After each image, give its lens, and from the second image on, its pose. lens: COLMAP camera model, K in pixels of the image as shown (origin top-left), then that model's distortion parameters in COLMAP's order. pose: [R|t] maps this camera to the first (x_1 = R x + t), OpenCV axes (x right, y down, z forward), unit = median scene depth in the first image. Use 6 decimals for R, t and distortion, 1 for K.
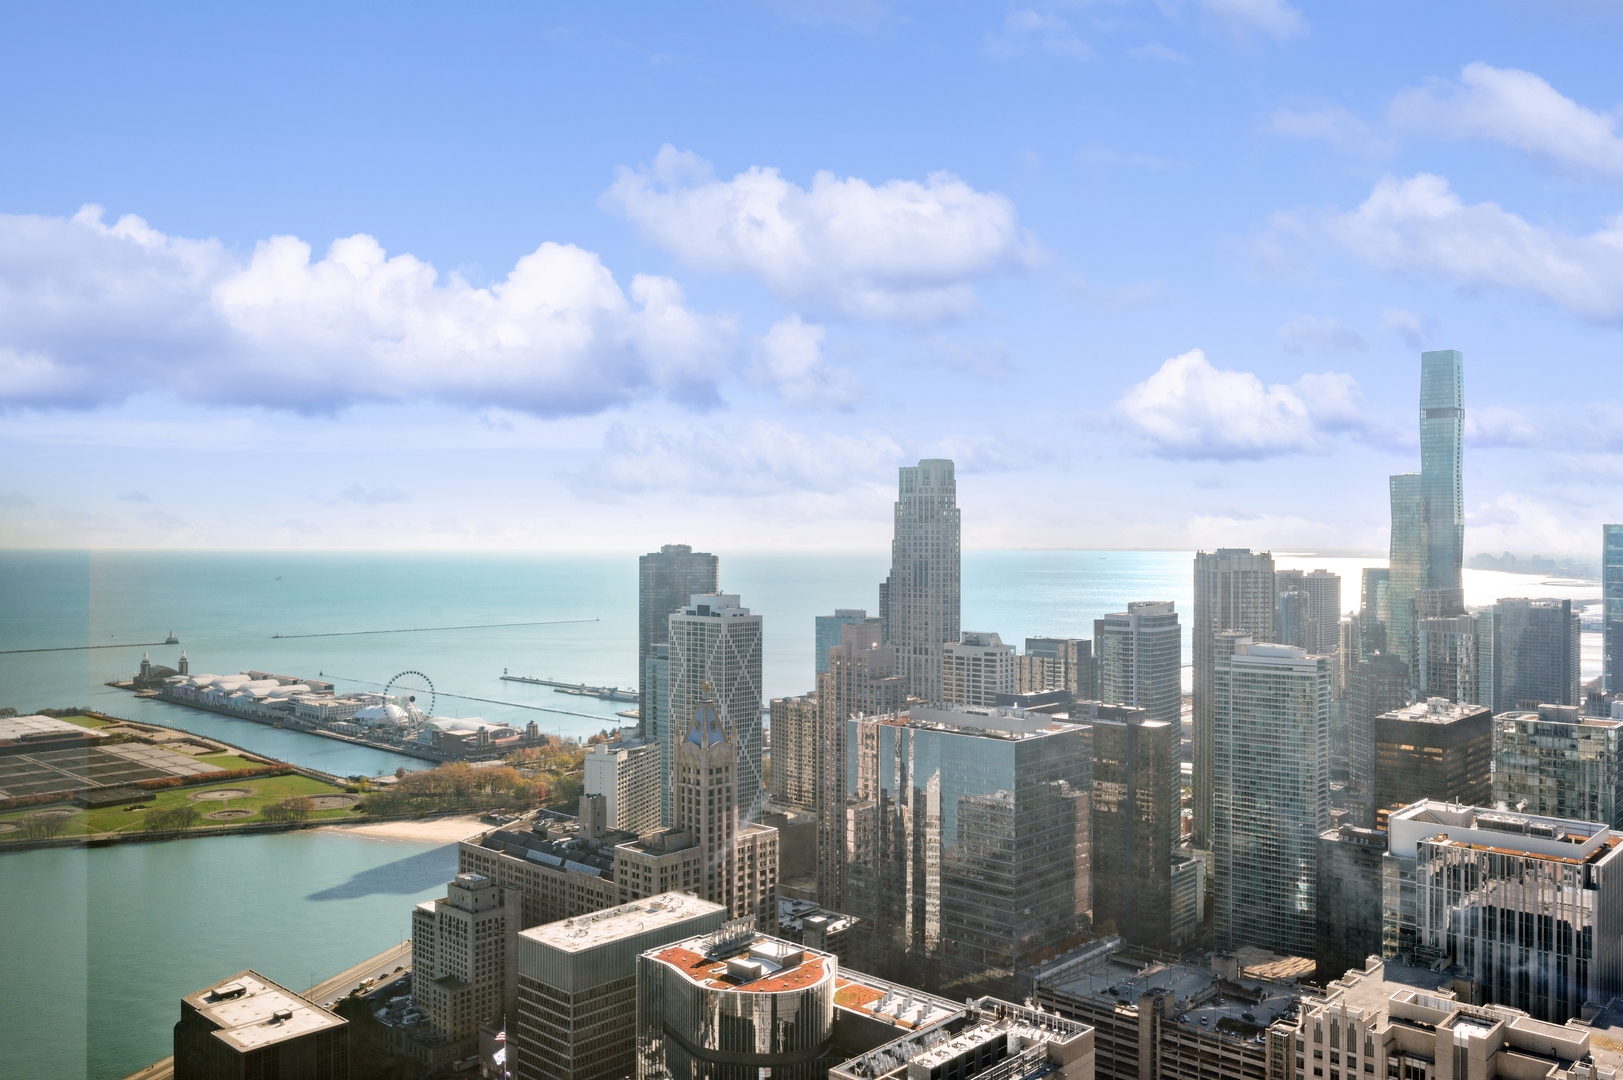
lens RADIAL K [[1215.0, 0, 688.4], [0, 1215.0, 552.8], [0, 0, 1]] dist [-0.003885, -0.004393]
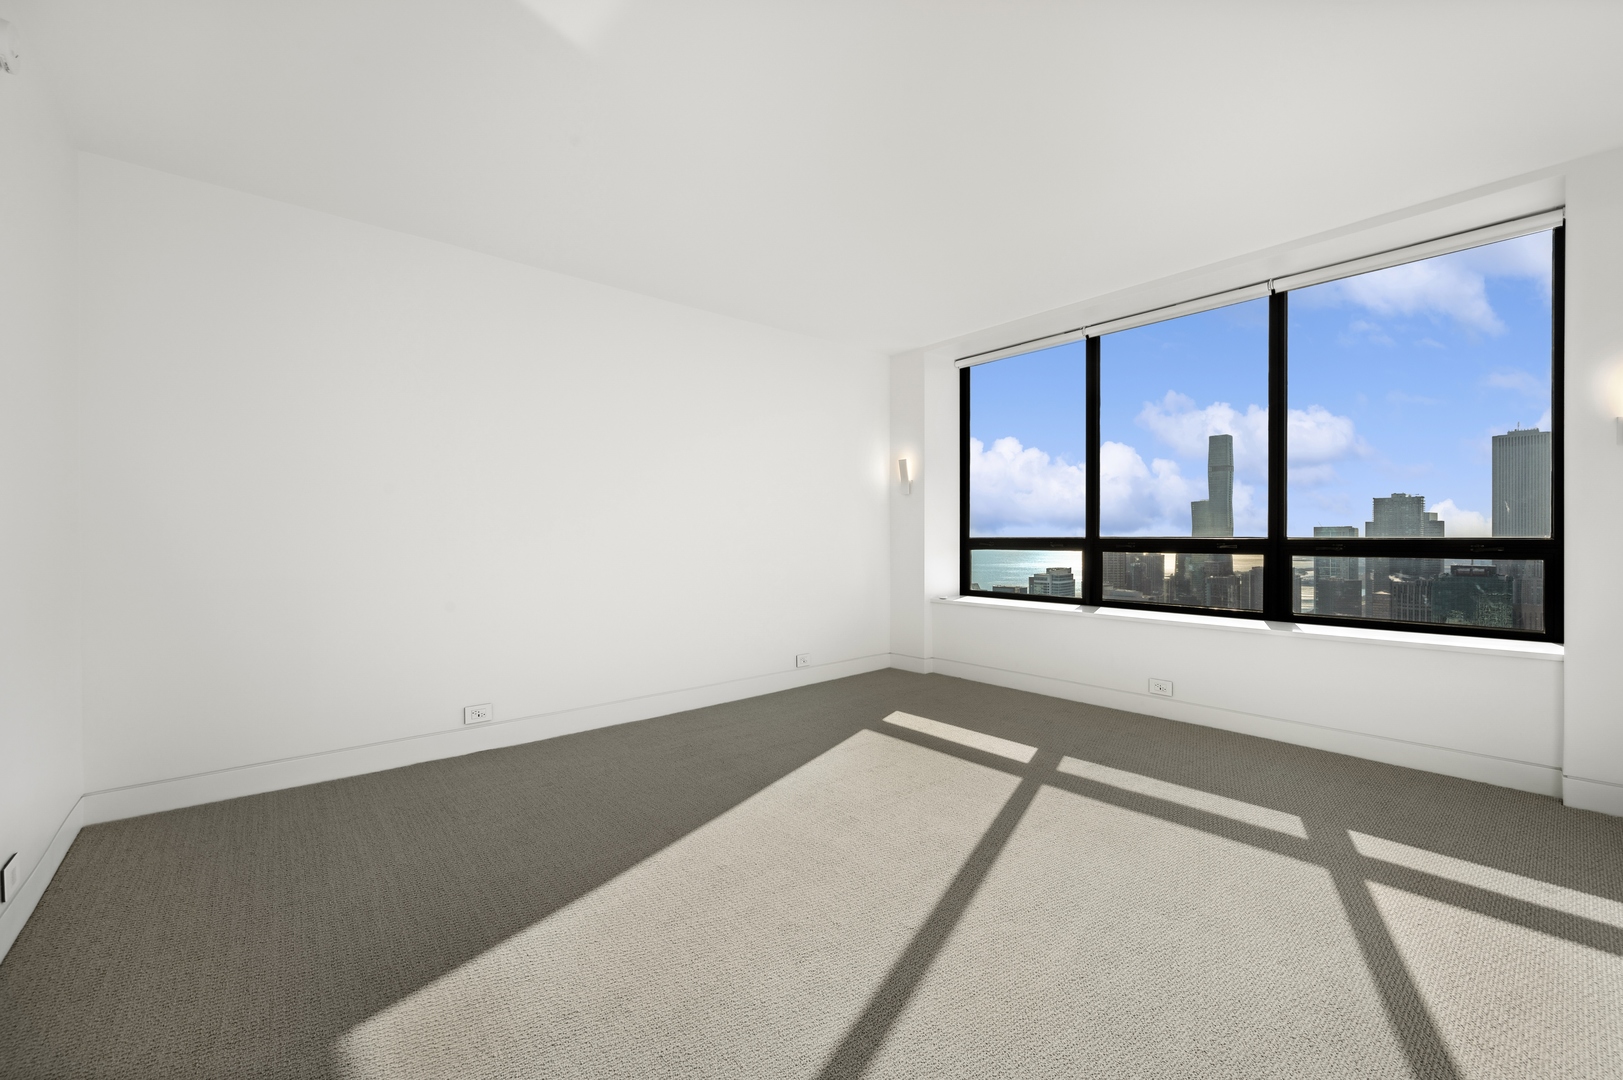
lens RADIAL K [[650.0, 0, 810.0], [0, 650.0, 536.5], [0, 0, 1]] dist [-0.001572, -0.000226]
pose [[0.999992, 0.003884, -0.001376, -0.580066], [-0.003891, 0.999979, -0.005216, -0.100139], [0.001356, 0.005221, 0.999985, -0.016197]]
